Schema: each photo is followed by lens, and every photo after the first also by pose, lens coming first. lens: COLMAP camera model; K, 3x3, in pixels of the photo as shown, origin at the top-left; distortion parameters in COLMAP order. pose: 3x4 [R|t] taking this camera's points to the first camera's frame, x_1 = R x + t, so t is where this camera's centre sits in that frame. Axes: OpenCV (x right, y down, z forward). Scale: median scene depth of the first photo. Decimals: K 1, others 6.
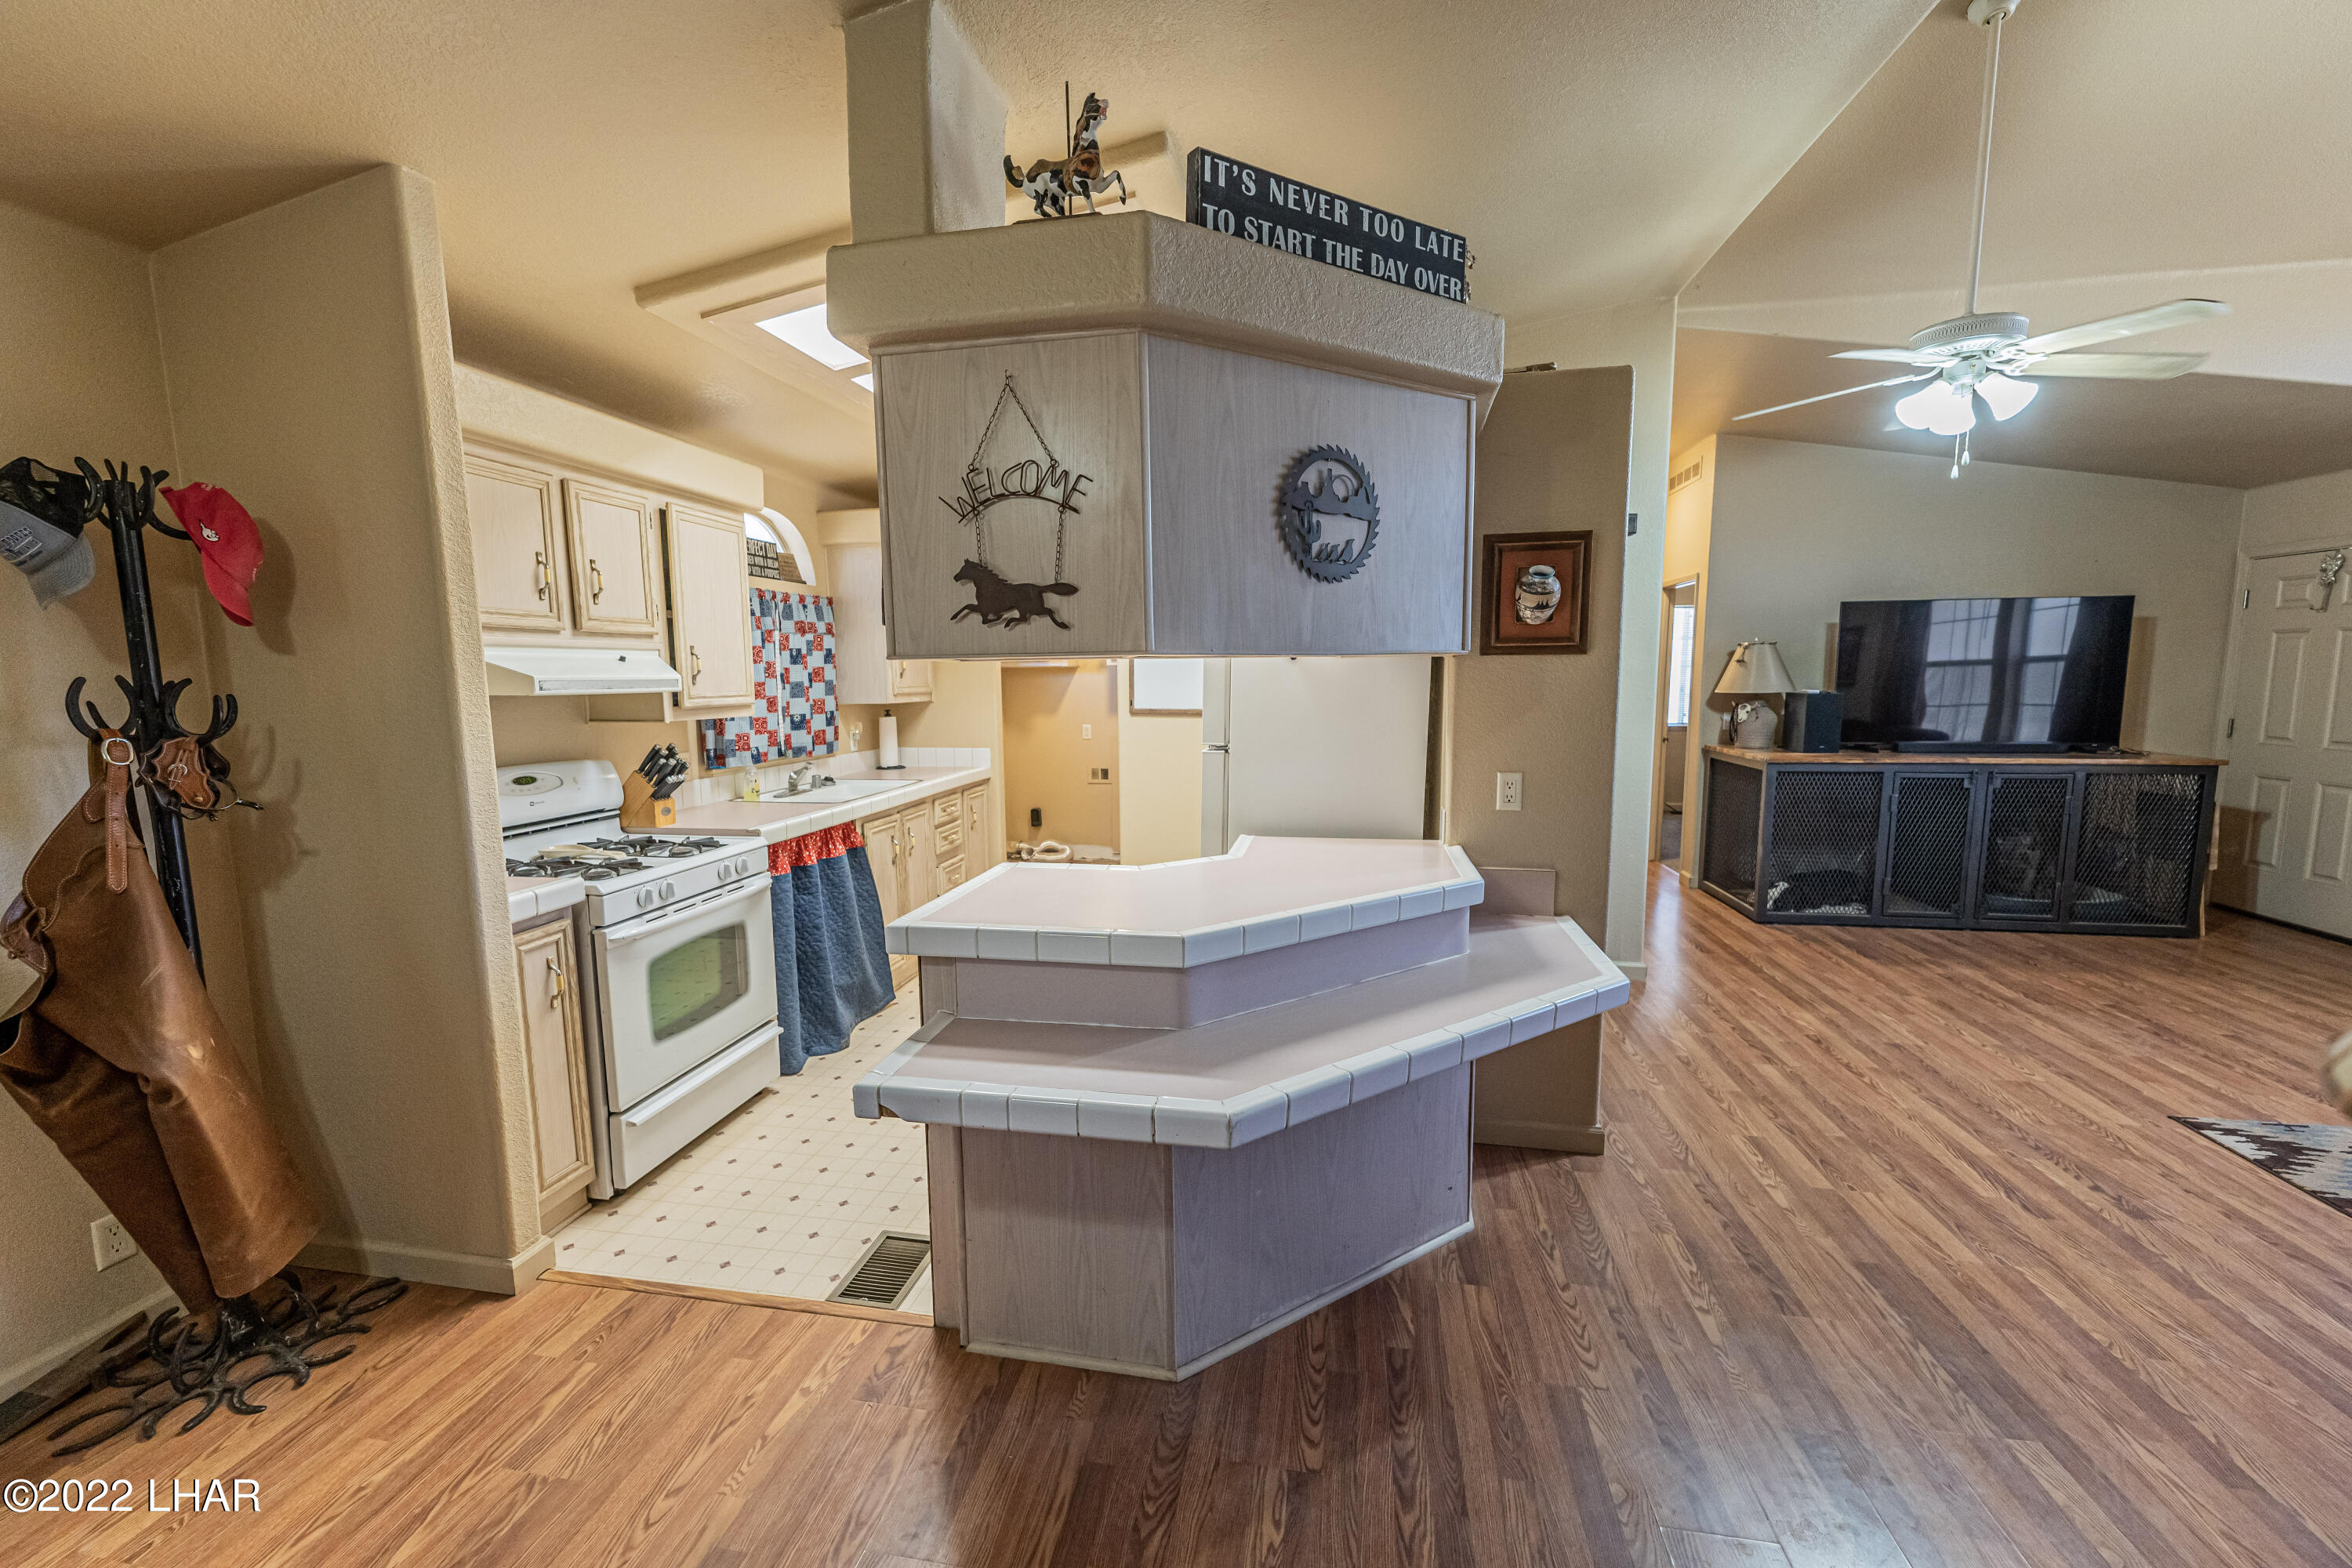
lens RADIAL K [[938.3, 0, 1170.4], [0, 938.3, 786.1], [0, 0, 1]] dist [0.003694, -0.000413]
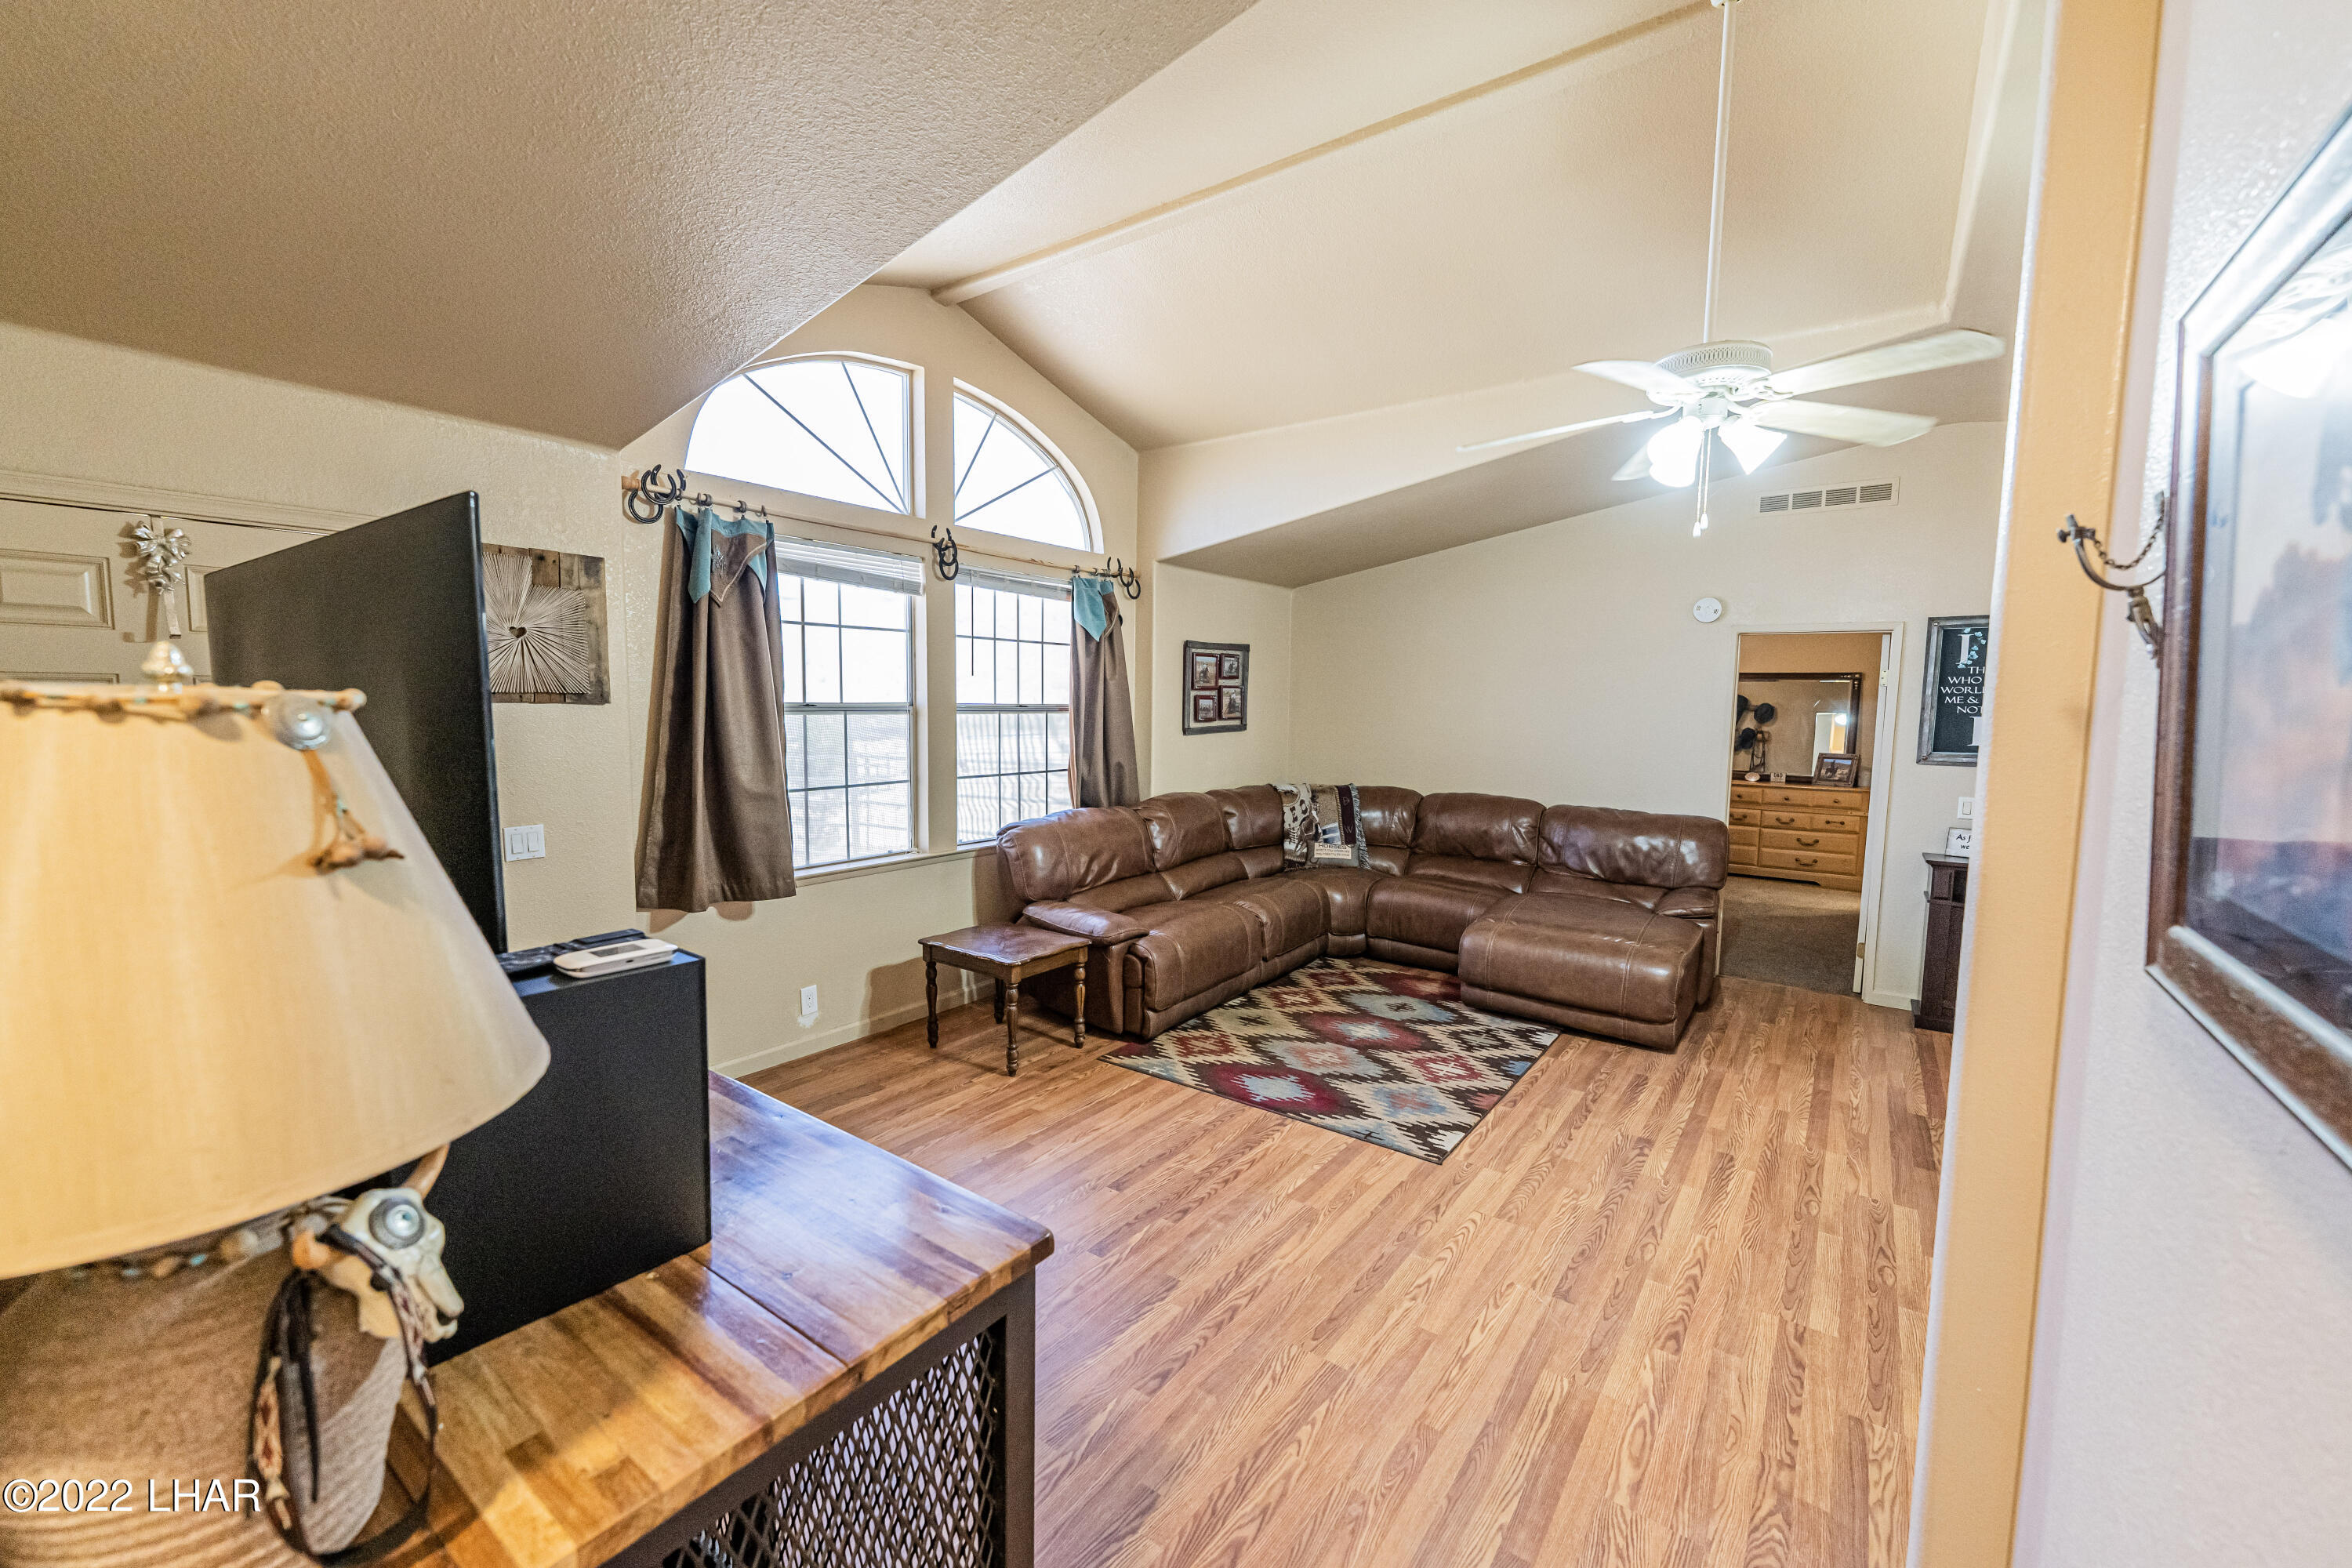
lens RADIAL K [[938.3, 0, 1177.5], [0, 938.3, 775.8], [0, 0, 1]] dist [0.003694, -0.000413]
pose [[-0.901636, -0.037669, 0.430851, 0.601414], [0.048024, 0.981320, 0.186294, -0.202301], [-0.429820, 0.188661, -0.882985, 1.352608]]
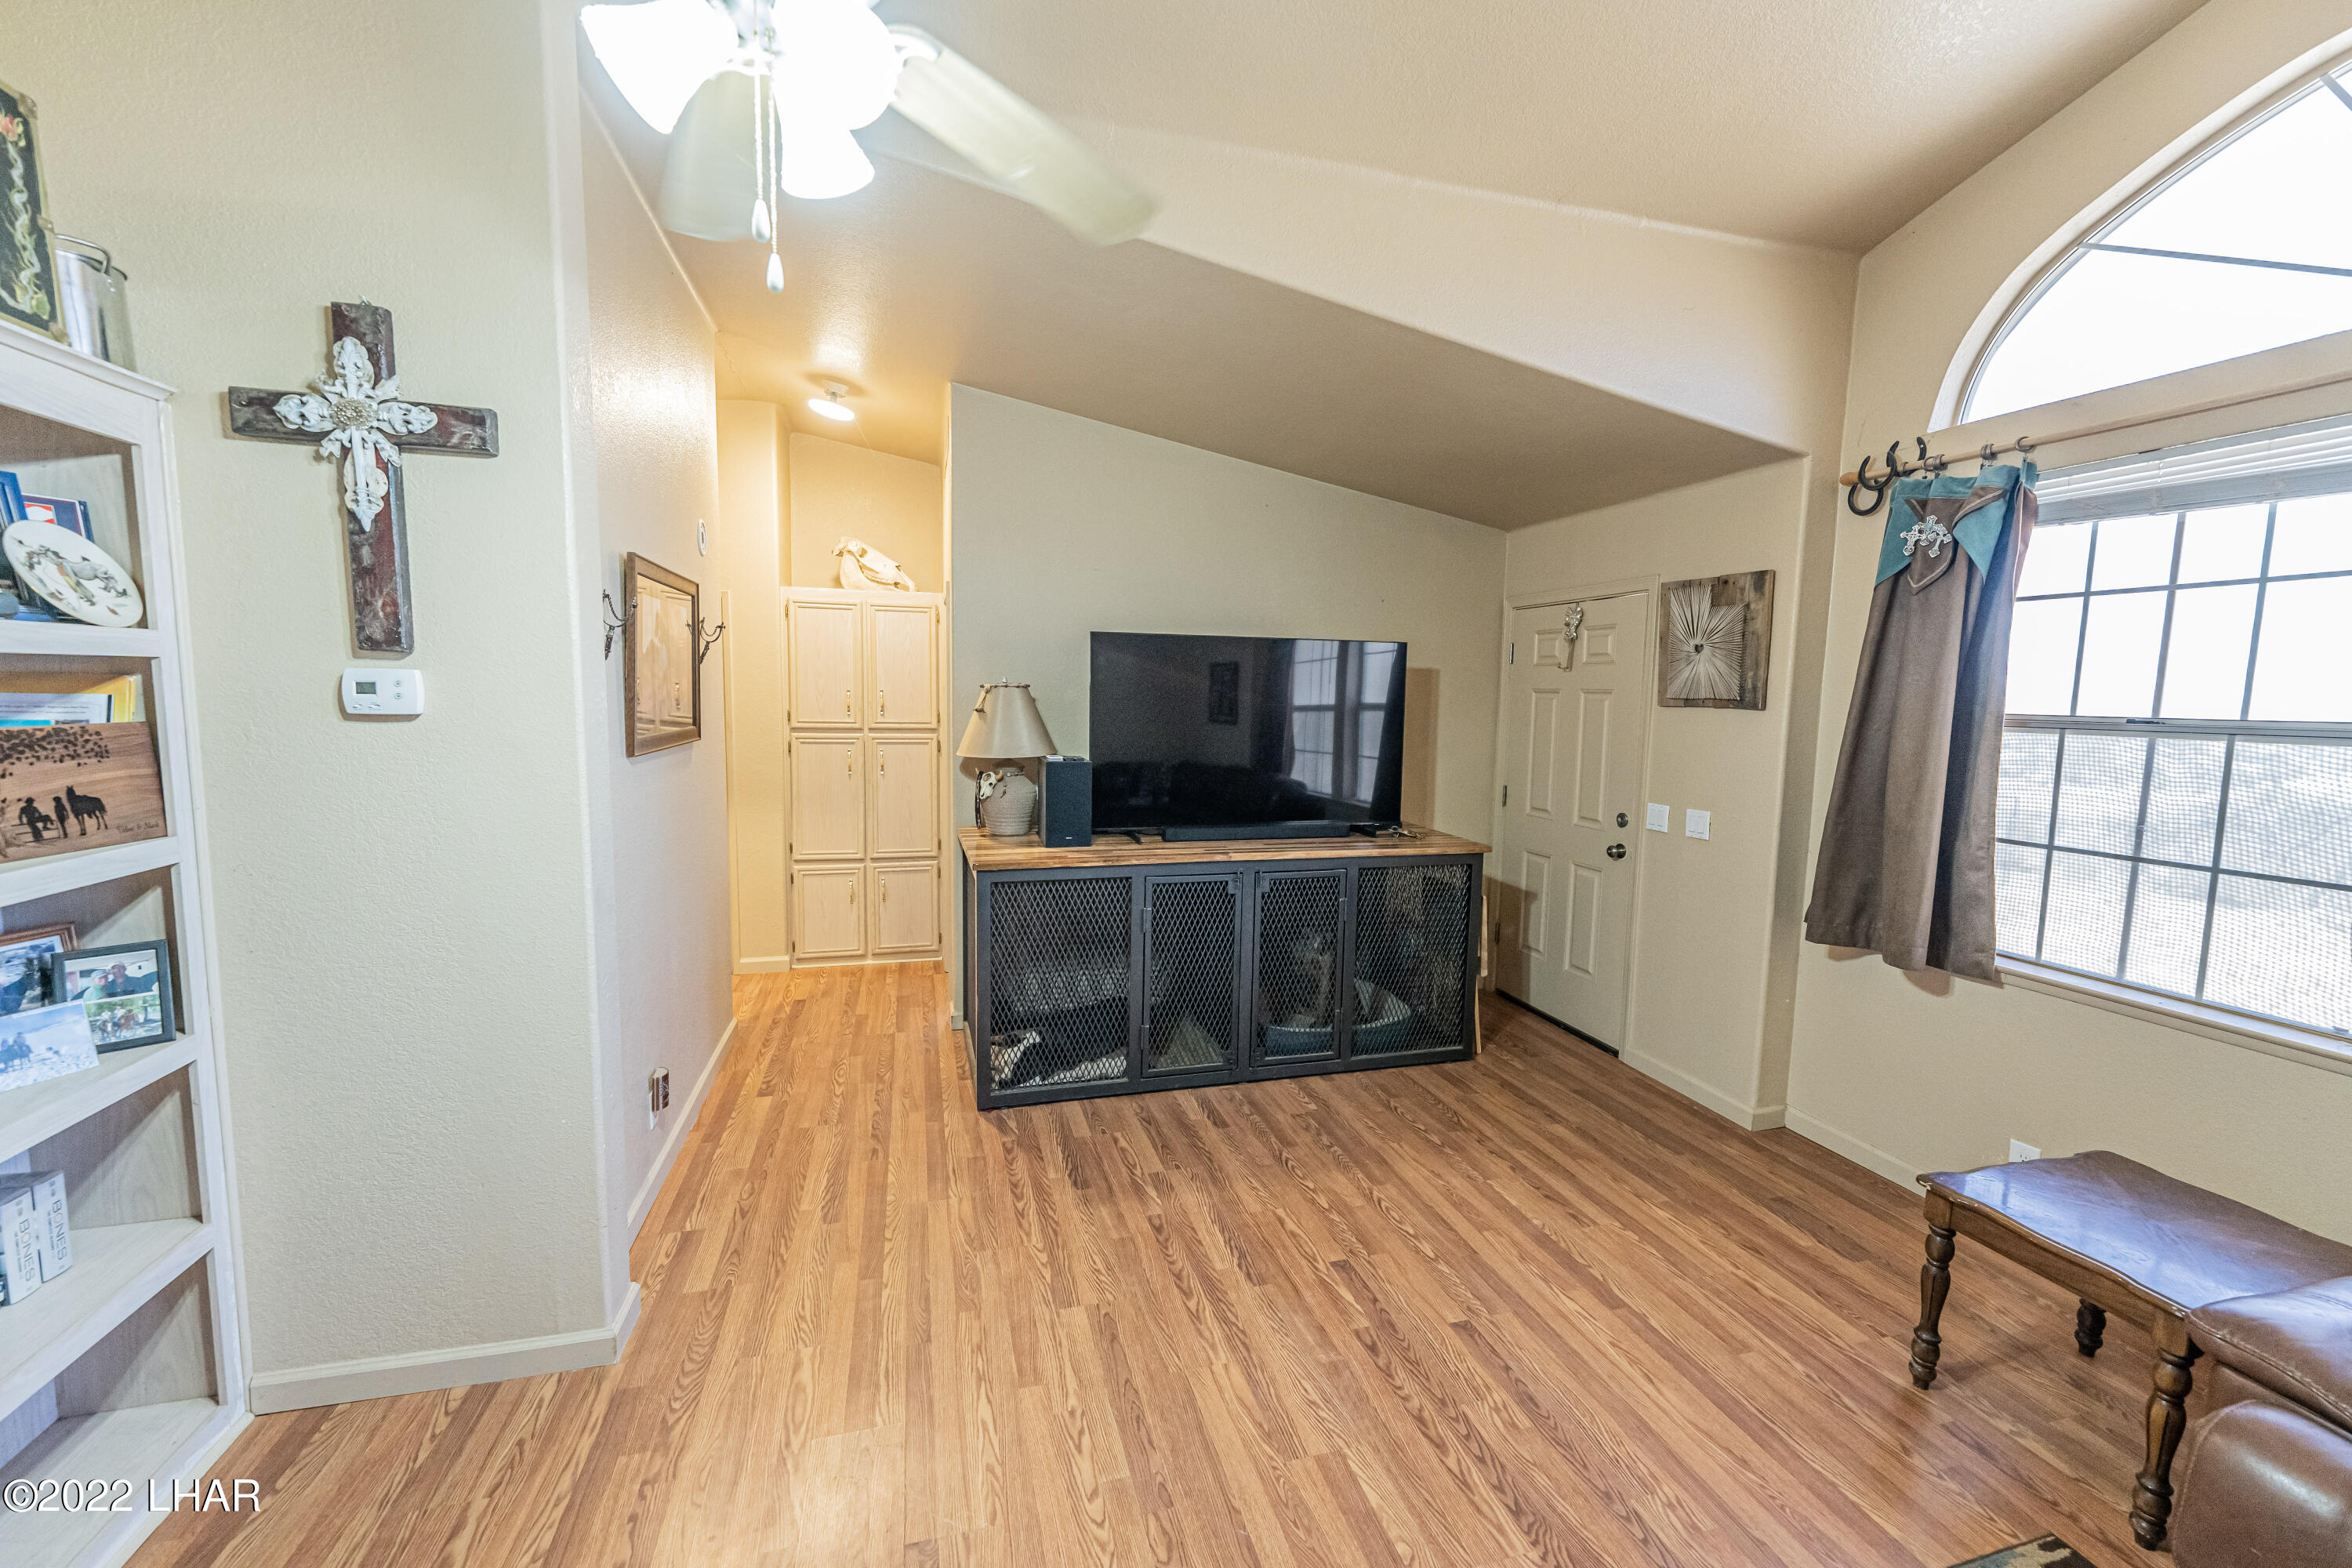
lens RADIAL K [[938.3, 0, 1172.6], [0, 938.3, 783.4], [0, 0, 1]] dist [0.003694, -0.000413]
pose [[0.898750, -0.016831, 0.438139, 0.551948], [0.025778, 0.999563, -0.014479, -0.084018], [-0.437704, 0.024308, 0.898791, 0.410716]]
